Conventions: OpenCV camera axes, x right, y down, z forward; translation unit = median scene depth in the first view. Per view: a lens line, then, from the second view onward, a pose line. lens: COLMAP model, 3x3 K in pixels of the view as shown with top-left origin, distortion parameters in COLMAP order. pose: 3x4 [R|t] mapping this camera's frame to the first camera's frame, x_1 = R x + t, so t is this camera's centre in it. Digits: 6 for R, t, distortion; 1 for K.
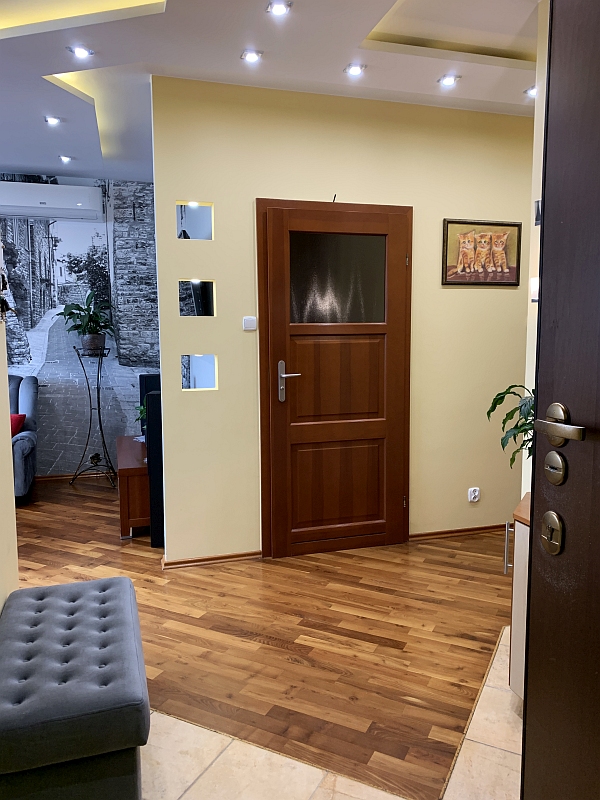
lens RADIAL K [[608.9, 0, 306.5], [0, 608.9, 395.3], [0, 0, 1]] dist [0.007120, -0.033850]
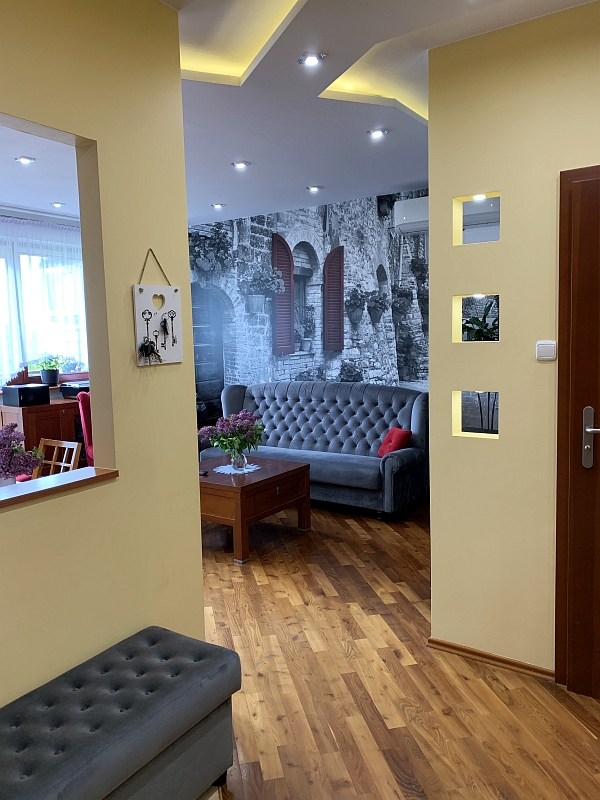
lens RADIAL K [[608.9, 0, 306.5], [0, 608.9, 395.3], [0, 0, 1]] dist [0.007120, -0.033850]
pose [[0.629316, 0.069062, -0.774075, 0.278702], [-0.065327, 0.997219, 0.035860, -0.073475], [0.774399, 0.028000, 0.632077, 0.334747]]
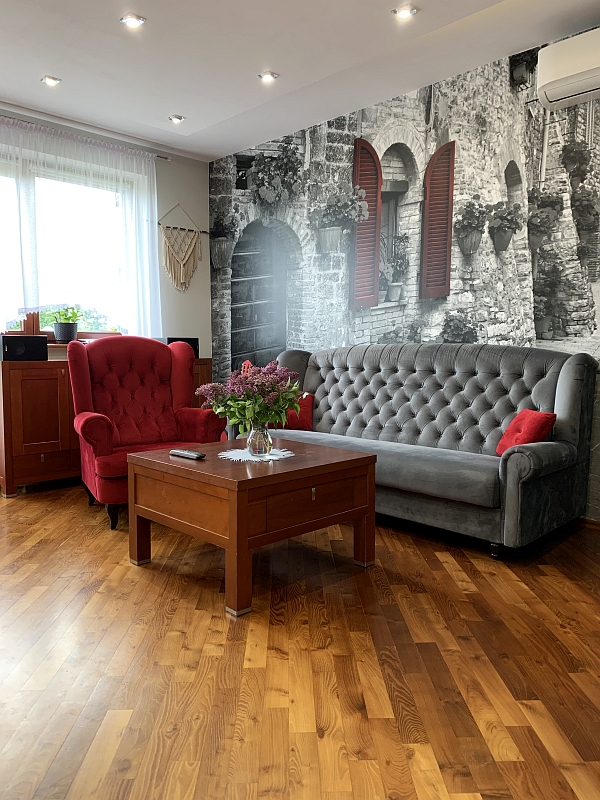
lens RADIAL K [[608.9, 0, 306.5], [0, 608.9, 395.3], [0, 0, 1]] dist [0.007120, -0.033850]
pose [[0.464485, 0.070736, -0.882751, -0.069787], [-0.102408, 0.994408, 0.025798, 0.031793], [0.879640, 0.078418, 0.469132, 0.713457]]
